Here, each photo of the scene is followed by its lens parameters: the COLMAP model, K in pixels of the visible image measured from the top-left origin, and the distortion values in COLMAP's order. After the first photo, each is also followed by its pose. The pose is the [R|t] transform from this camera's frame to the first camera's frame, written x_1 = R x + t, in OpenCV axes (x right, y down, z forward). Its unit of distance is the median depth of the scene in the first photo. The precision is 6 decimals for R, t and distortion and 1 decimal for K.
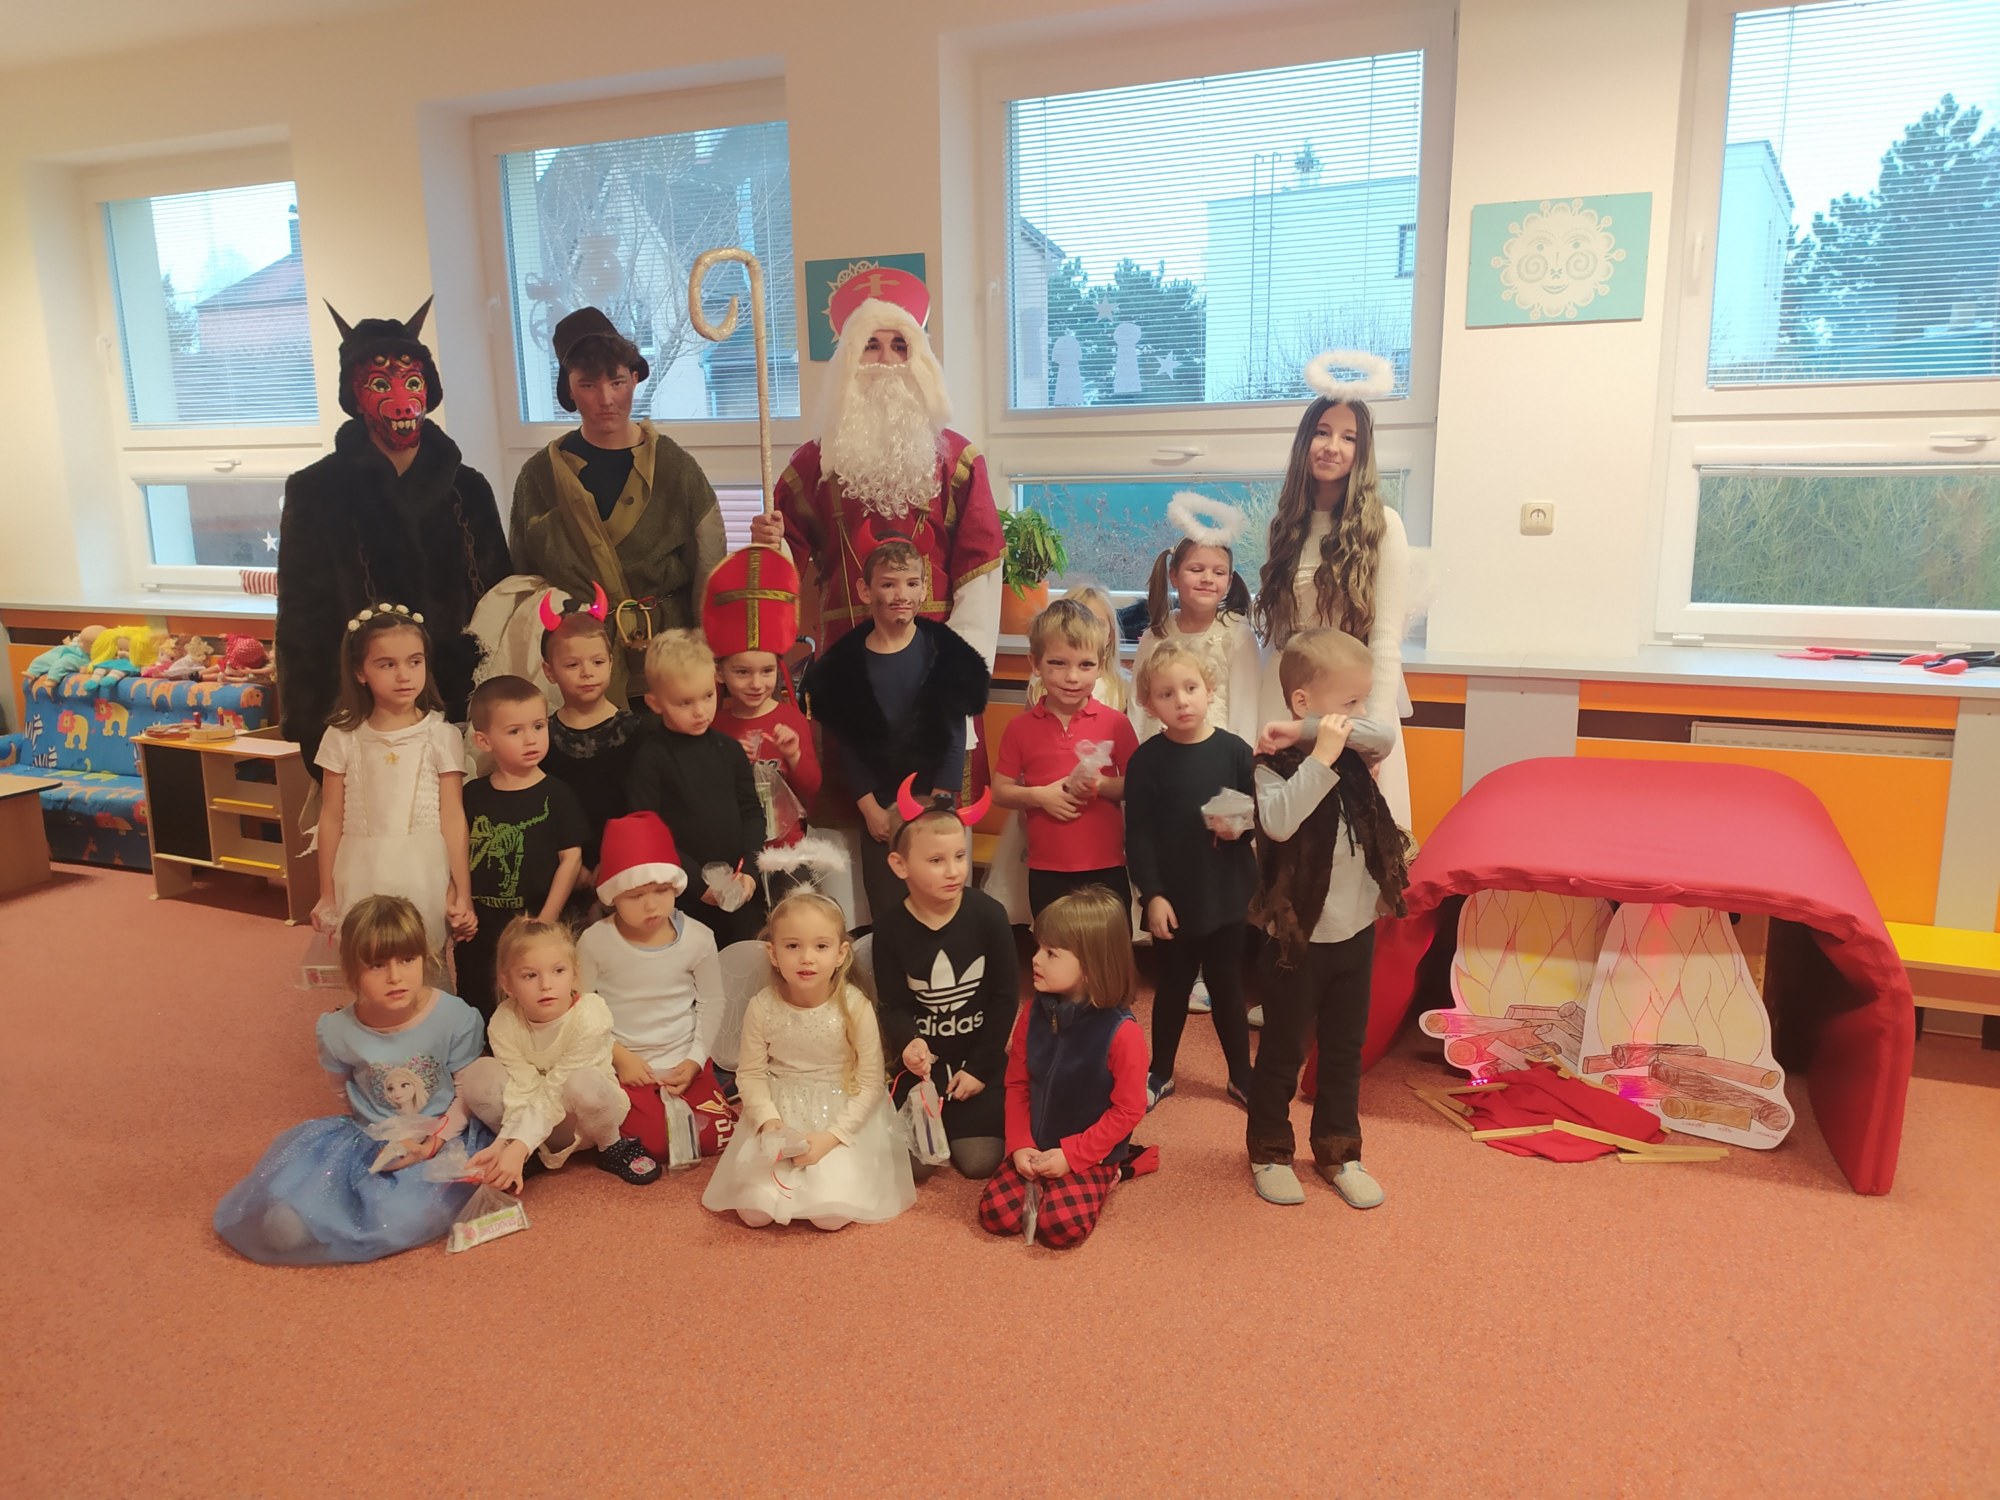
lens RADIAL K [[1522.5, 0, 1011.7], [0, 1522.5, 752.9], [0, 0, 1]] dist [0.055436, -0.049151]
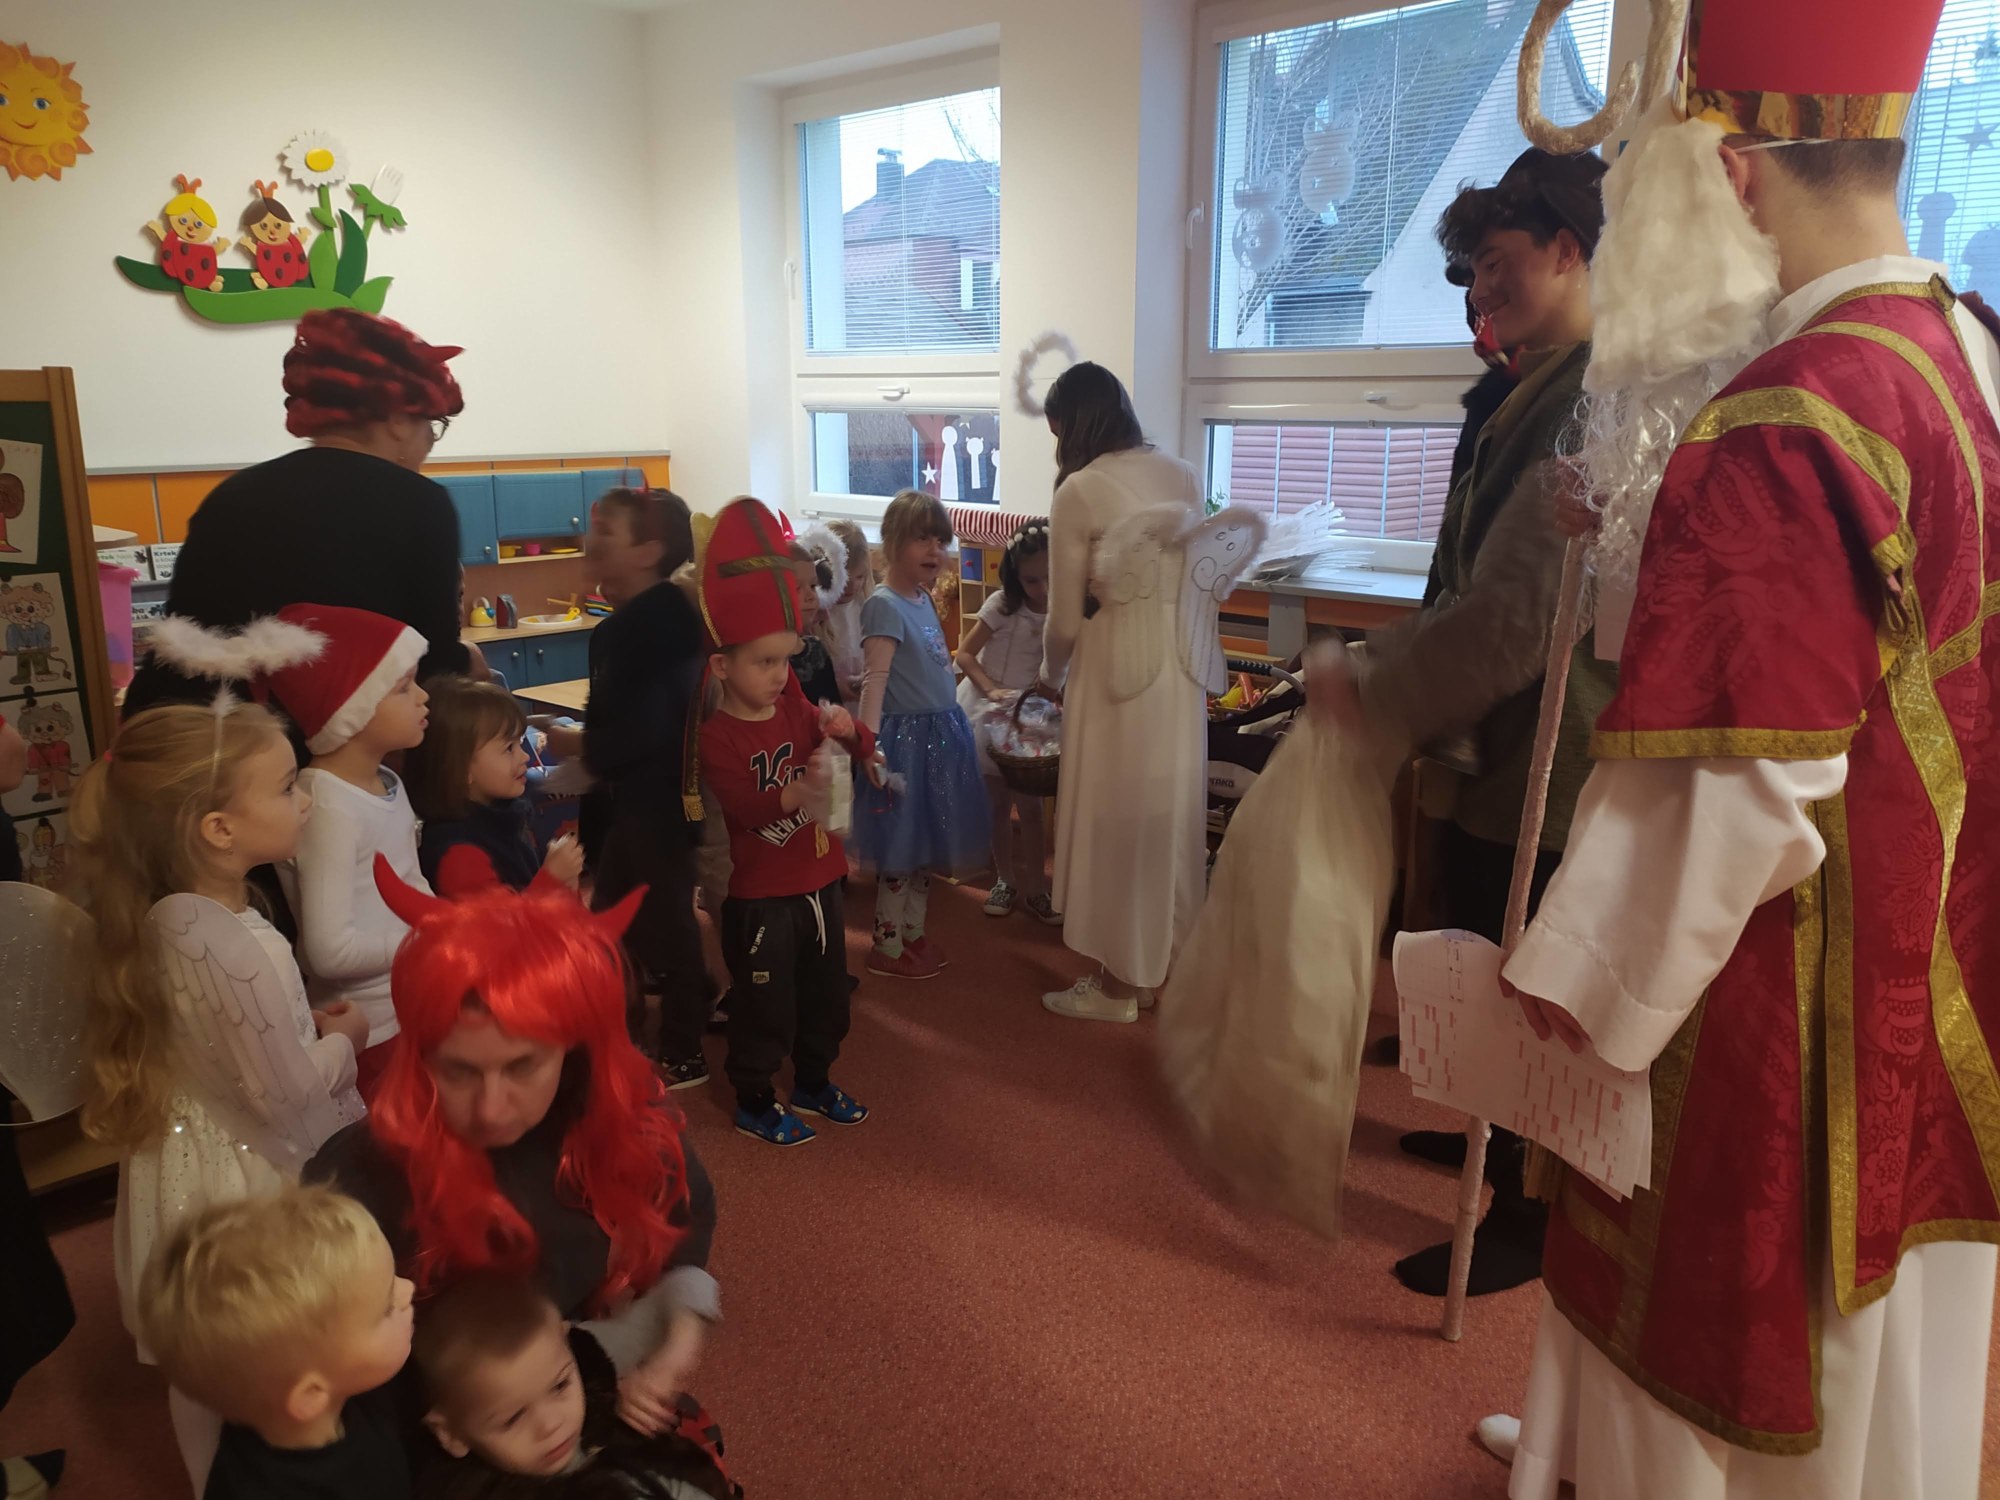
lens RADIAL K [[1522.5, 0, 1002.2], [0, 1522.5, 759.1], [0, 0, 1]] dist [0.055436, -0.049151]
pose [[0.944318, 0.093591, -0.315443, -0.114033], [-0.079525, 0.995190, 0.057200, -0.016085], [0.319279, -0.028930, 0.947219, 0.093549]]
